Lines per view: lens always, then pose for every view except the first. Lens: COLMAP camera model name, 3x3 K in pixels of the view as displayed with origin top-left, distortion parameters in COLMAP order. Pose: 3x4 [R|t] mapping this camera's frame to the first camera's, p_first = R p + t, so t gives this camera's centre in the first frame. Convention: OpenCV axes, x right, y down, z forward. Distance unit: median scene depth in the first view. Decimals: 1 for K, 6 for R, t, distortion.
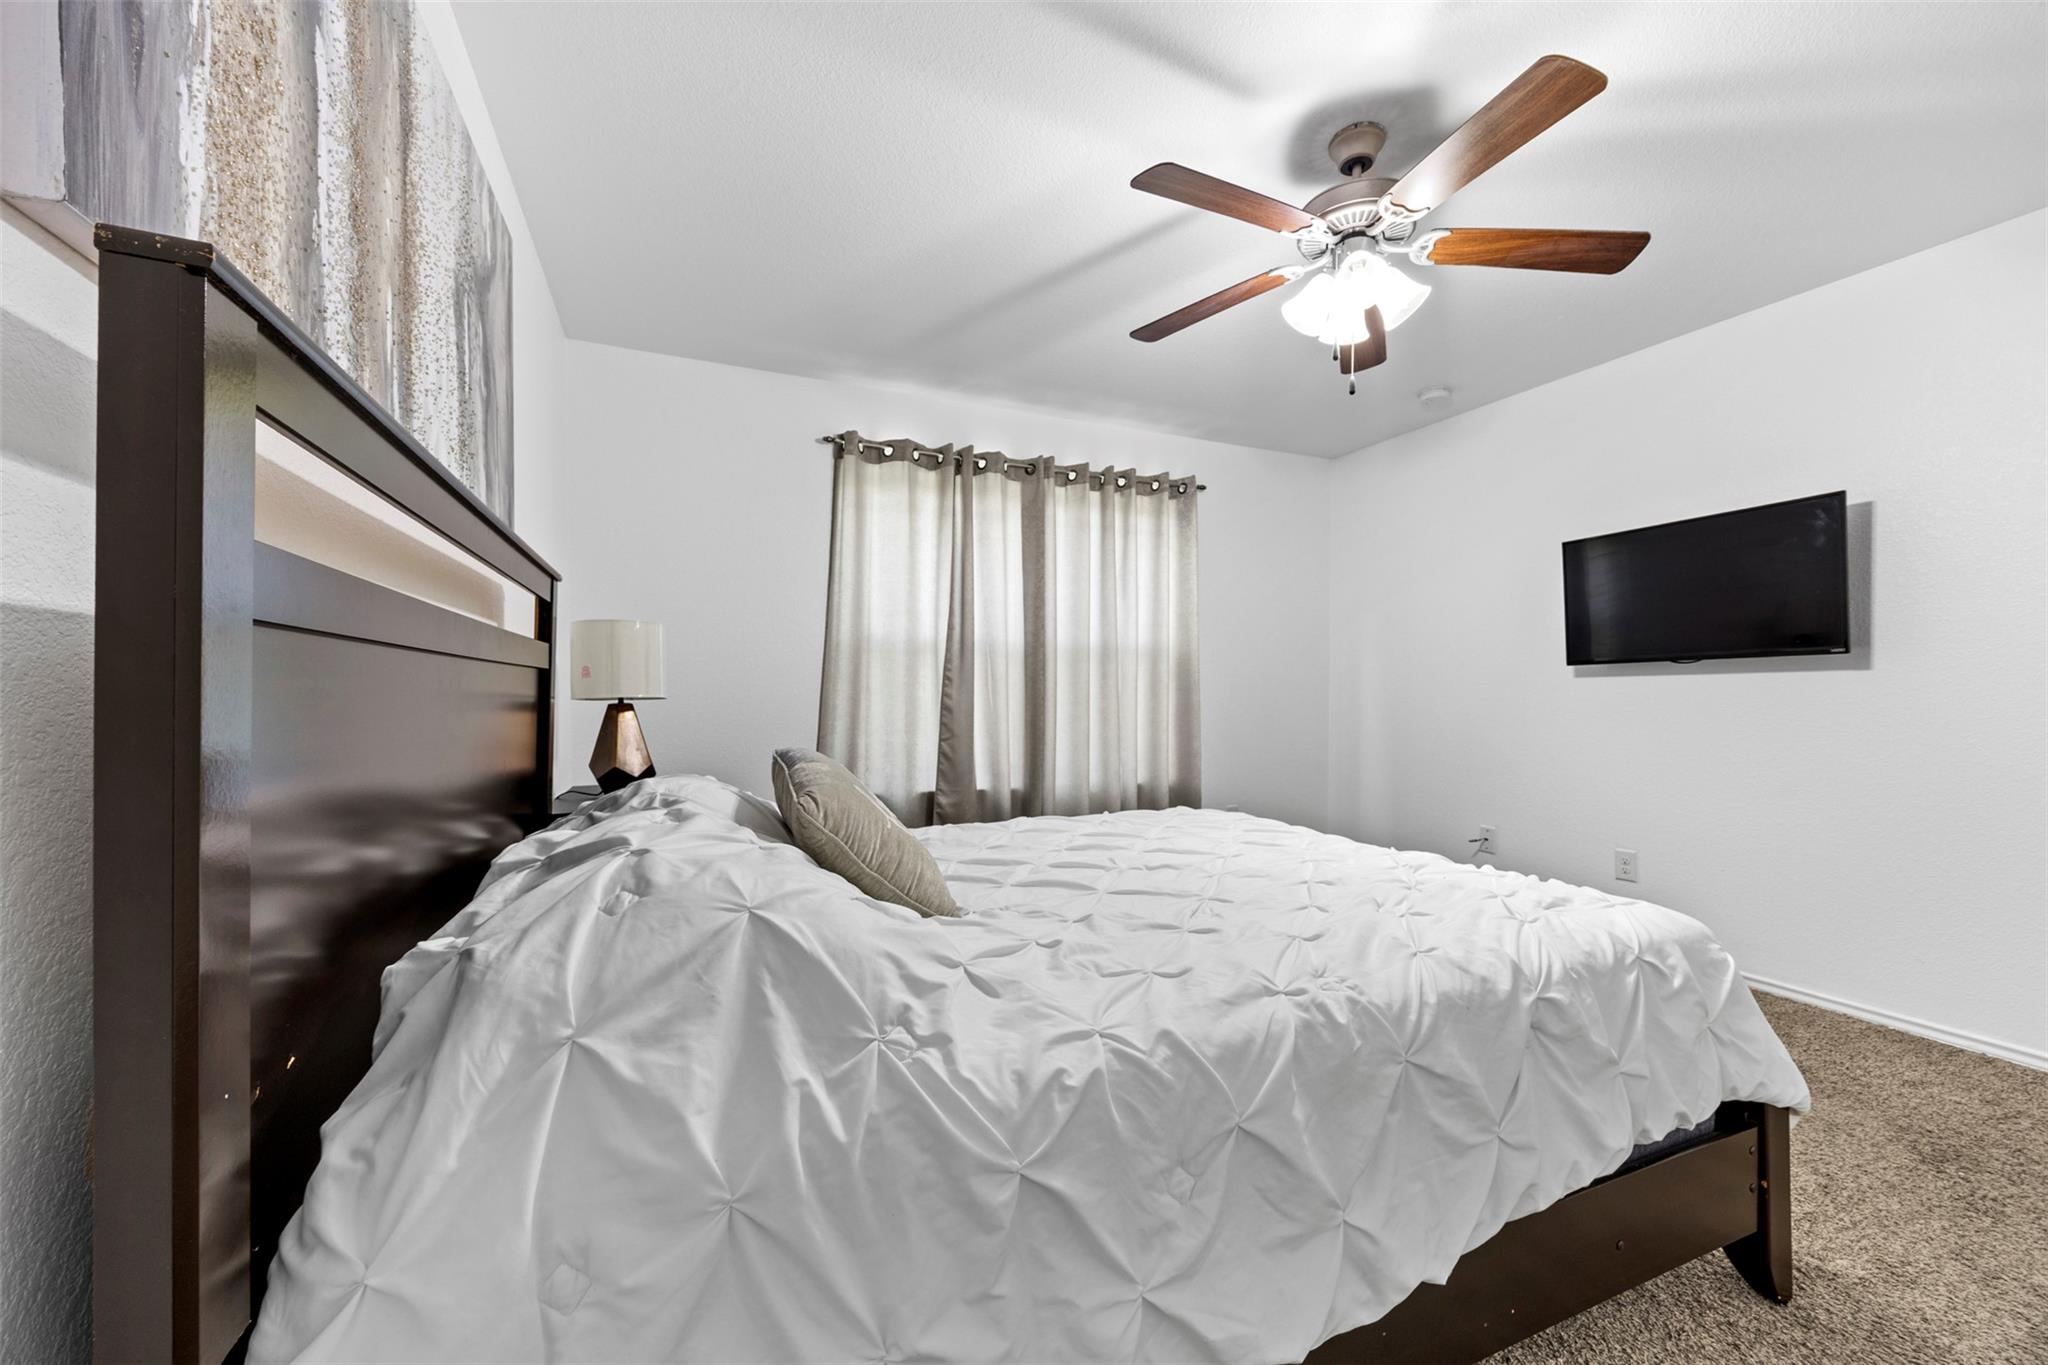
lens RADIAL K [[780.3, 0, 1023.8], [0, 780.3, 680.4], [0, 0, 1]] dist [-0.002484, -0.000415]
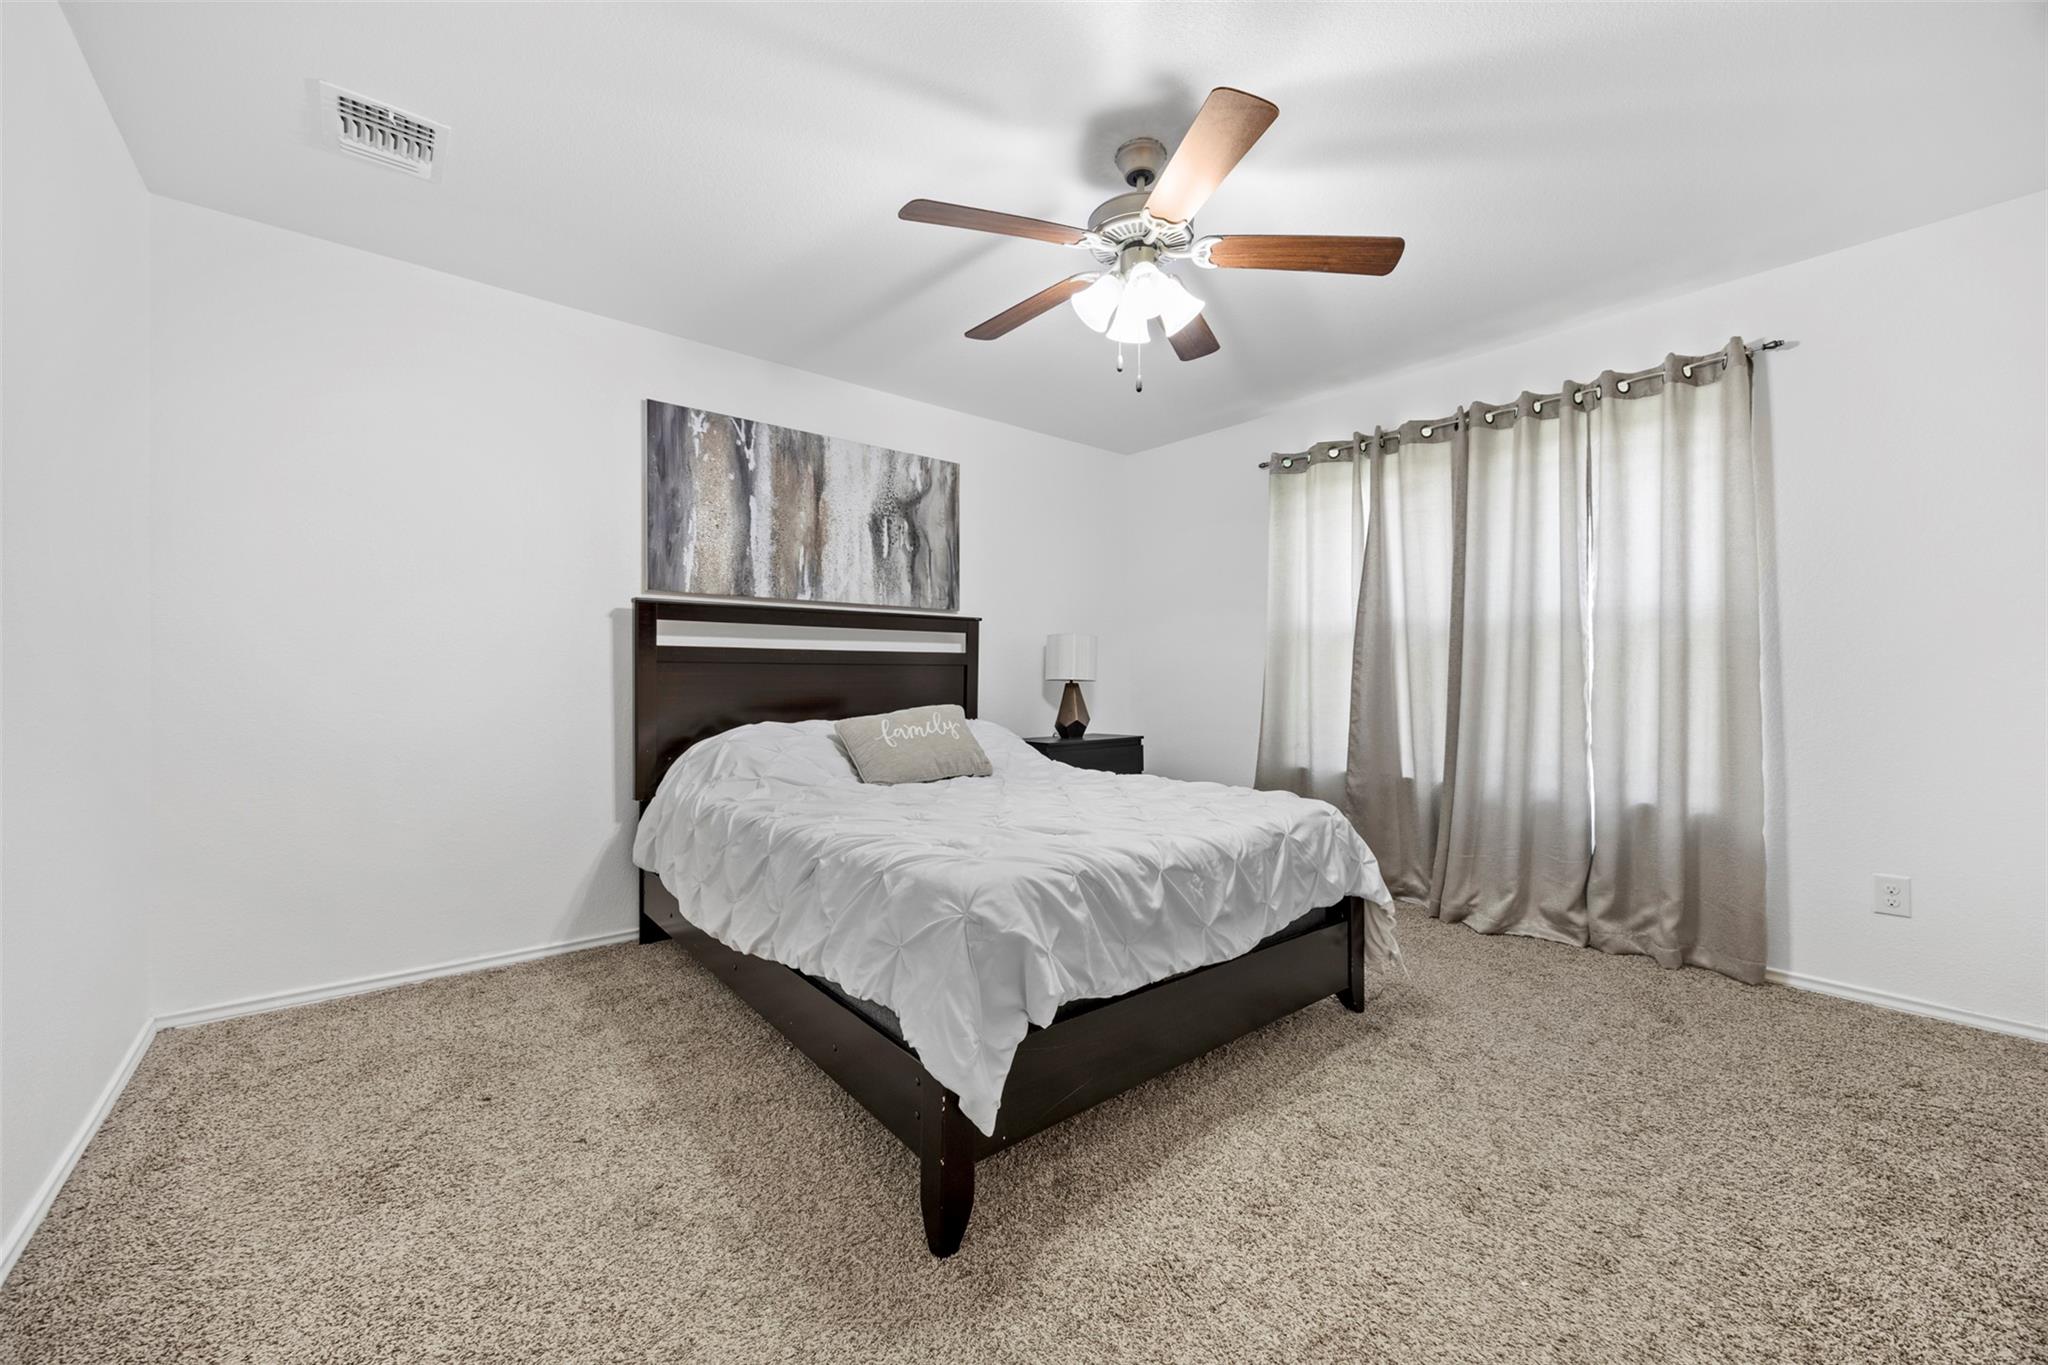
lens RADIAL K [[780.3, 0, 1023.8], [0, 780.3, 680.4], [0, 0, 1]] dist [-0.002484, -0.000415]
pose [[0.287251, -0.004897, -0.957843, 0.733109], [0.009517, 0.999952, -0.002259, 0.018960], [0.957808, -0.008467, 0.287284, 0.275225]]
